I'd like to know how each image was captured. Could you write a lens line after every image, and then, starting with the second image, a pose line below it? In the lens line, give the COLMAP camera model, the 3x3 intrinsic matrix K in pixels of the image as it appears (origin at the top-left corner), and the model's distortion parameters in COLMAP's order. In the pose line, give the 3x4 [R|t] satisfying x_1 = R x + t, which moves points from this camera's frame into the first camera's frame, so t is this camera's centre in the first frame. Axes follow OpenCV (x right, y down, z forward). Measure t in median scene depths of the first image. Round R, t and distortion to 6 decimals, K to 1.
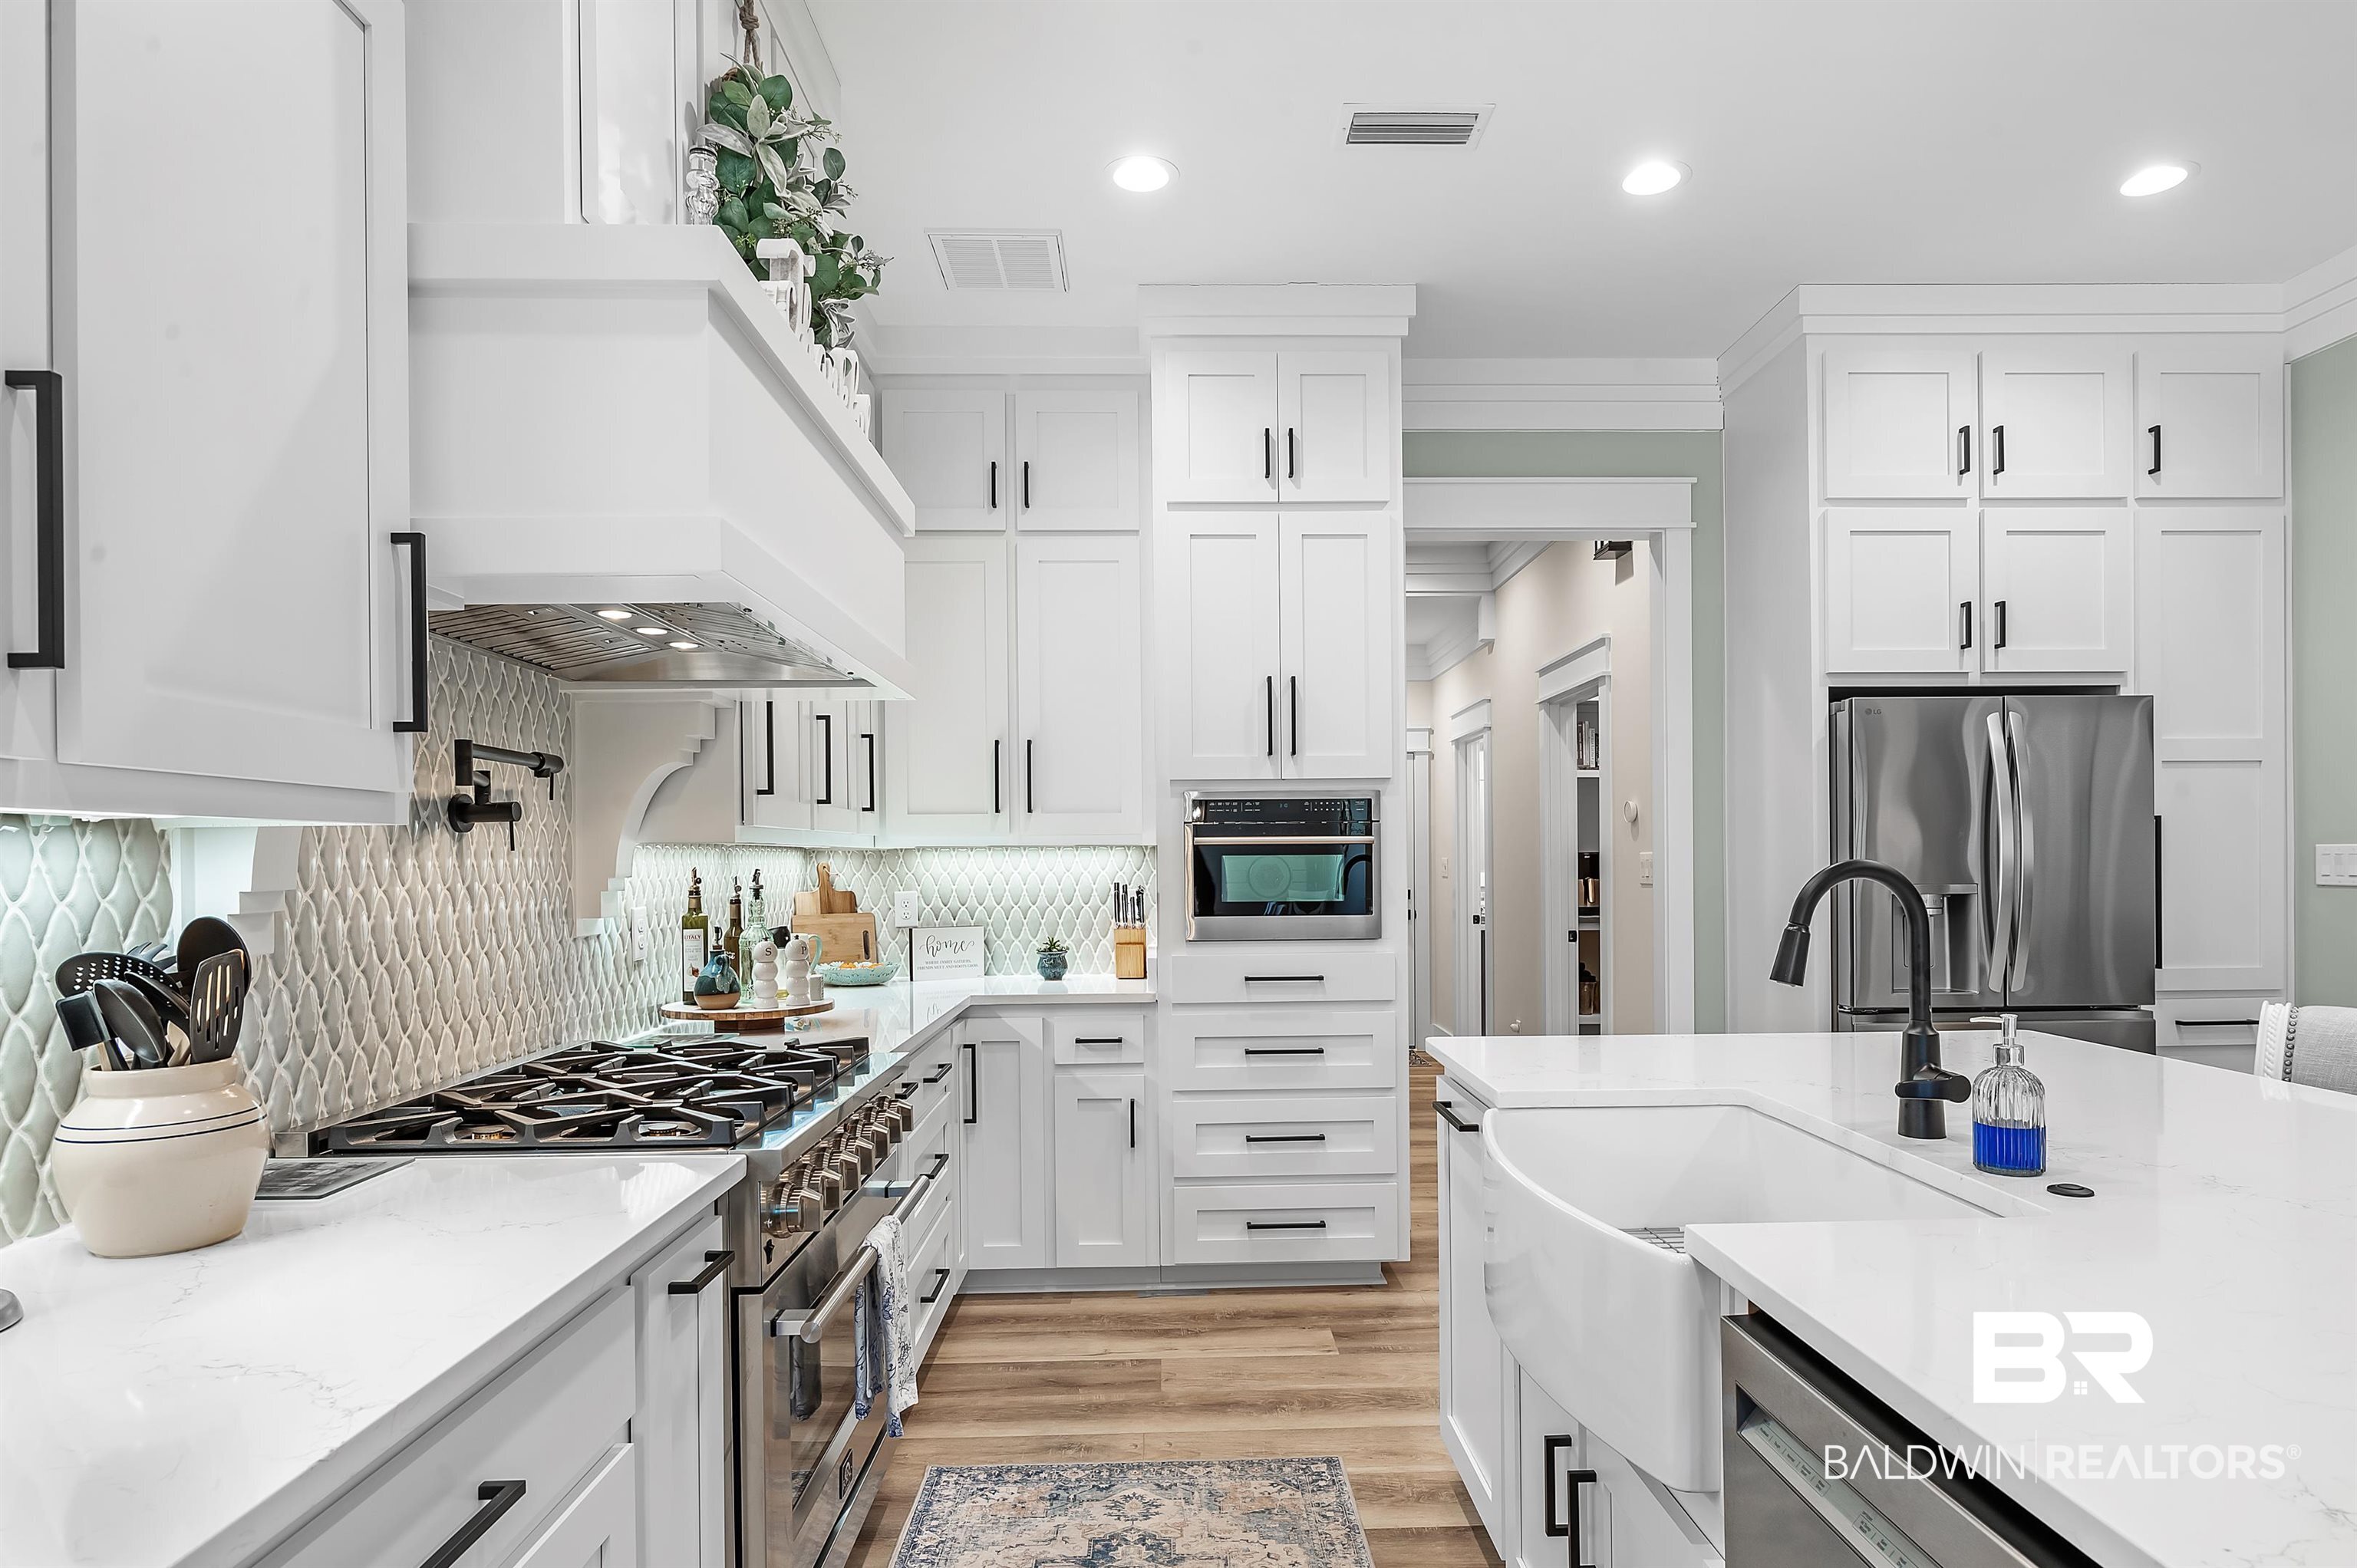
lens RADIAL K [[1319.5, 0, 1196.7], [0, 1319.5, 860.9], [0, 0, 1]] dist [-0.001931, -0.000145]
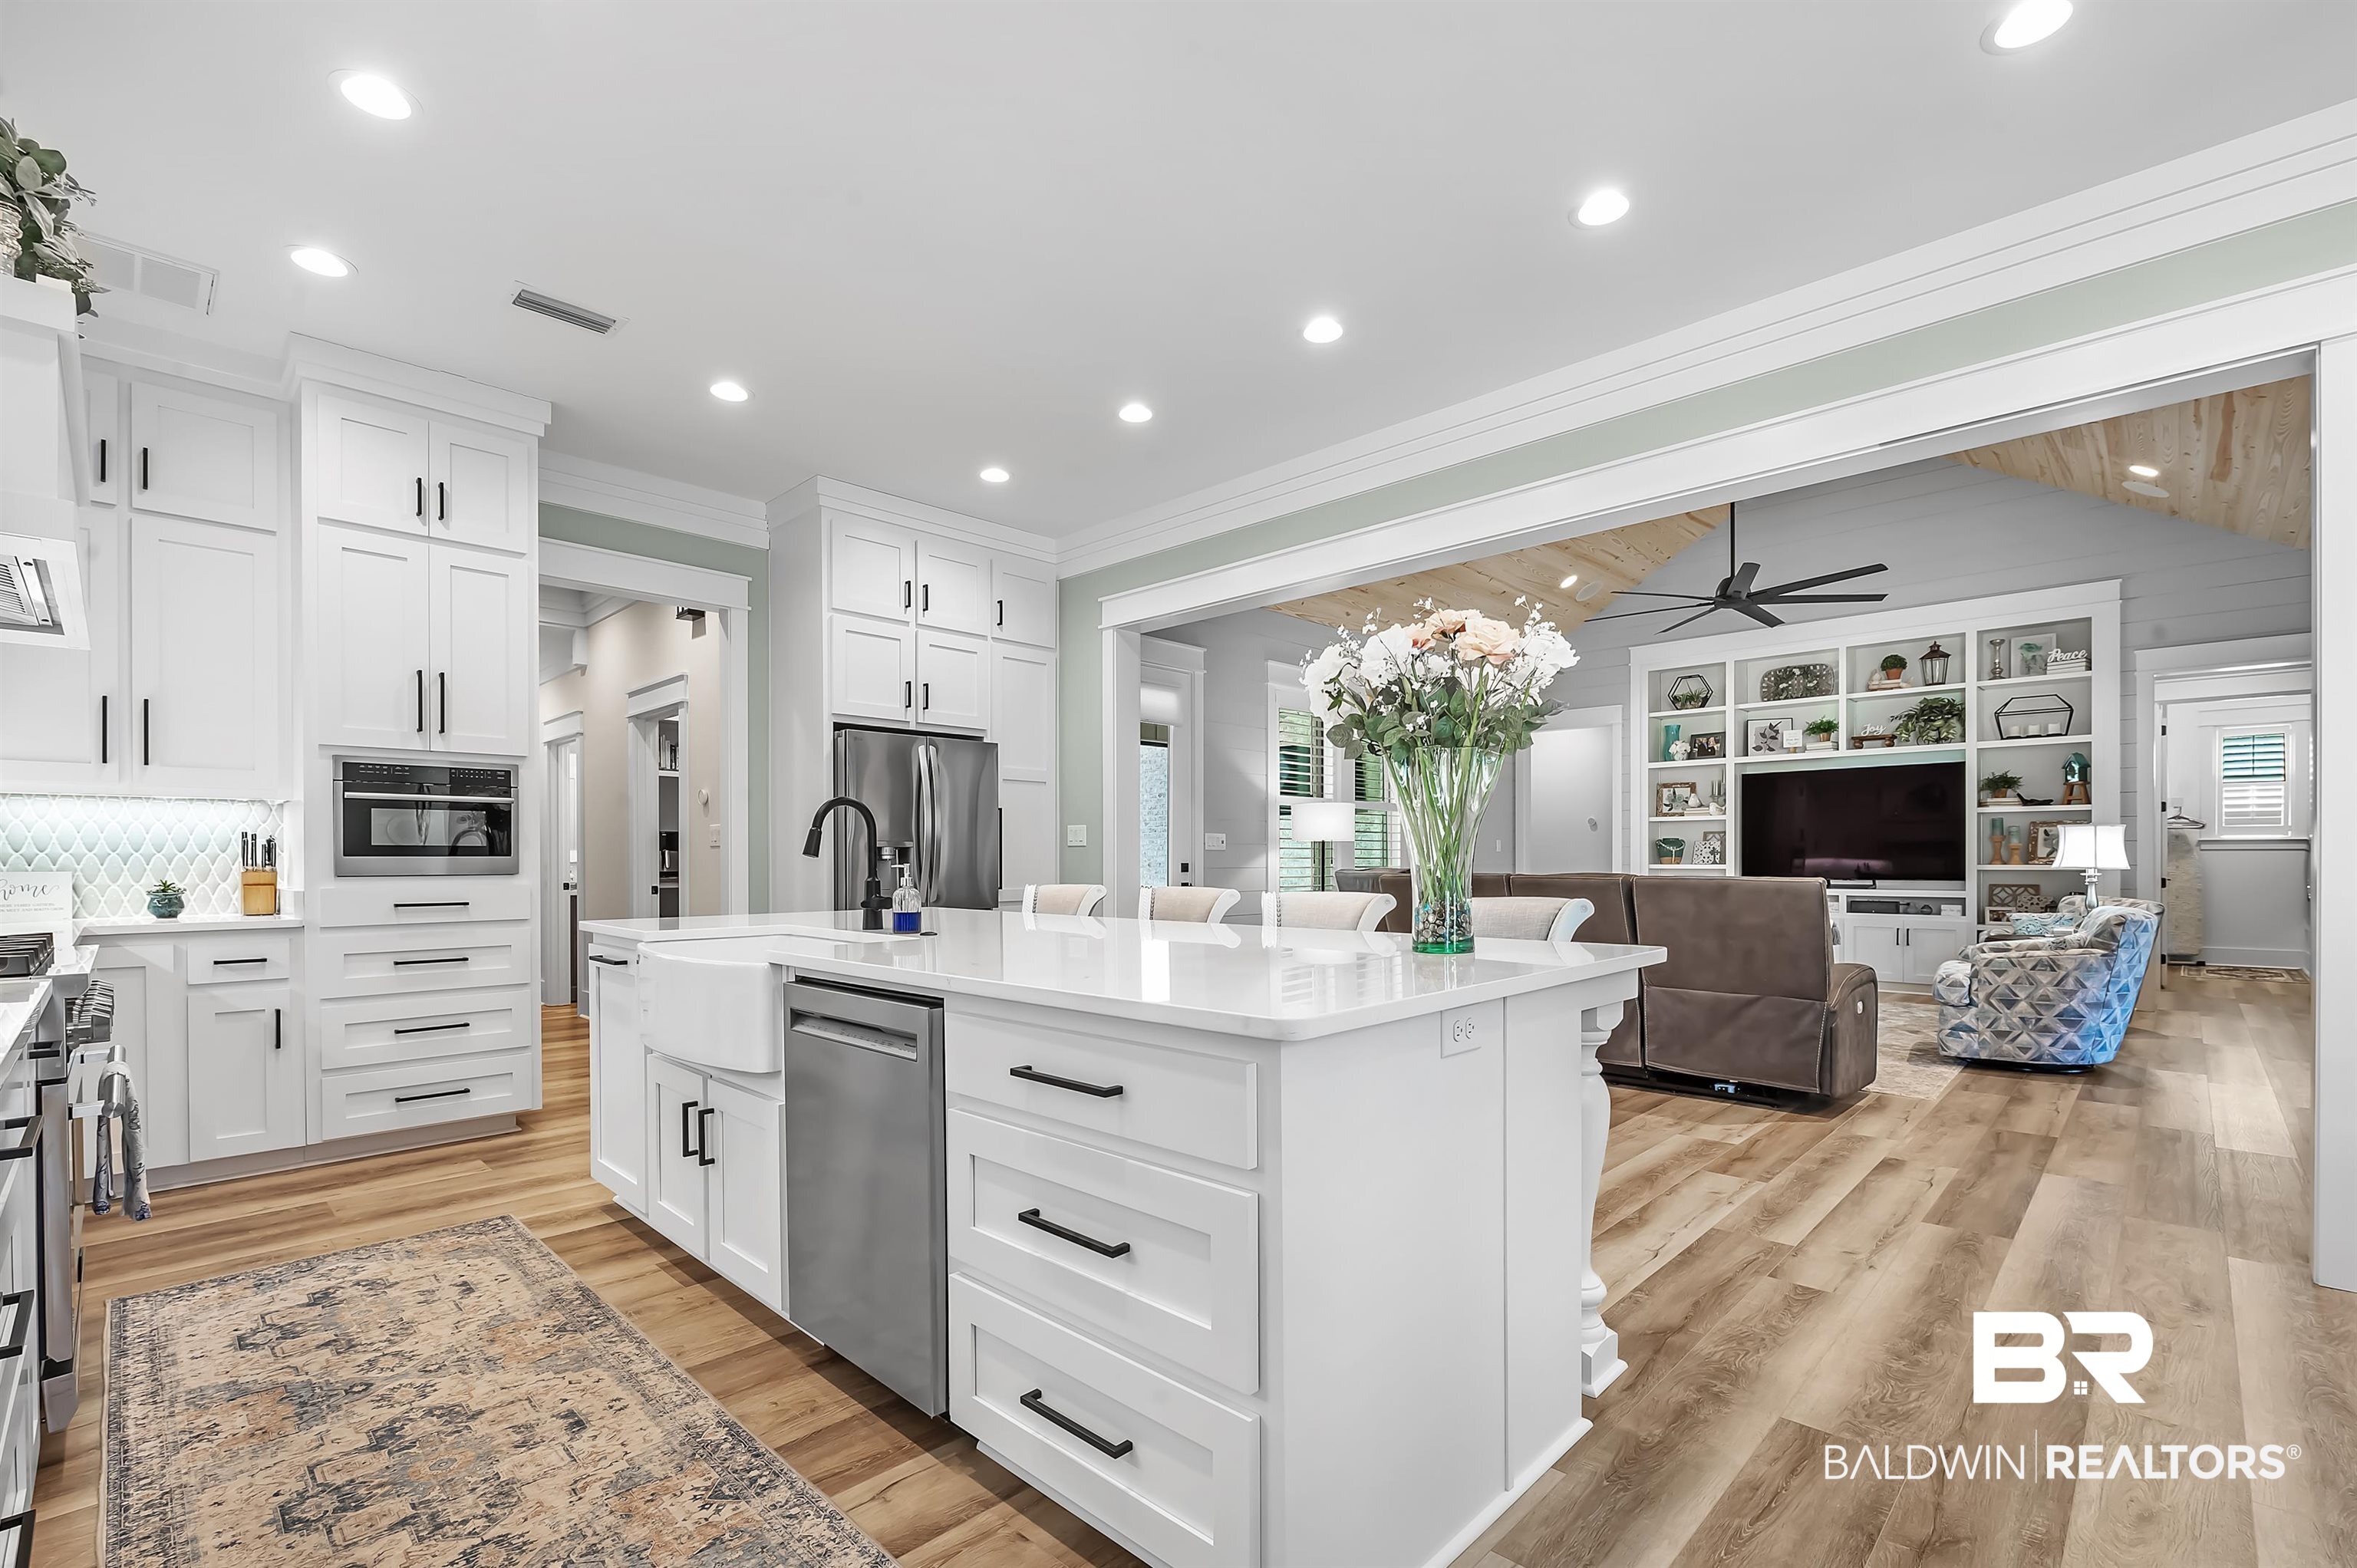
lens RADIAL K [[1031.0, 0, 1198.6], [0, 1031.0, 868.1], [0, 0, 1]] dist [-0.010673, -0.001225]
pose [[0.706822, 0.000927, 0.707391, -0.113023], [-0.002960, 0.999994, 0.001647, 0.049160], [-0.707385, -0.003258, 0.706821, -0.243433]]
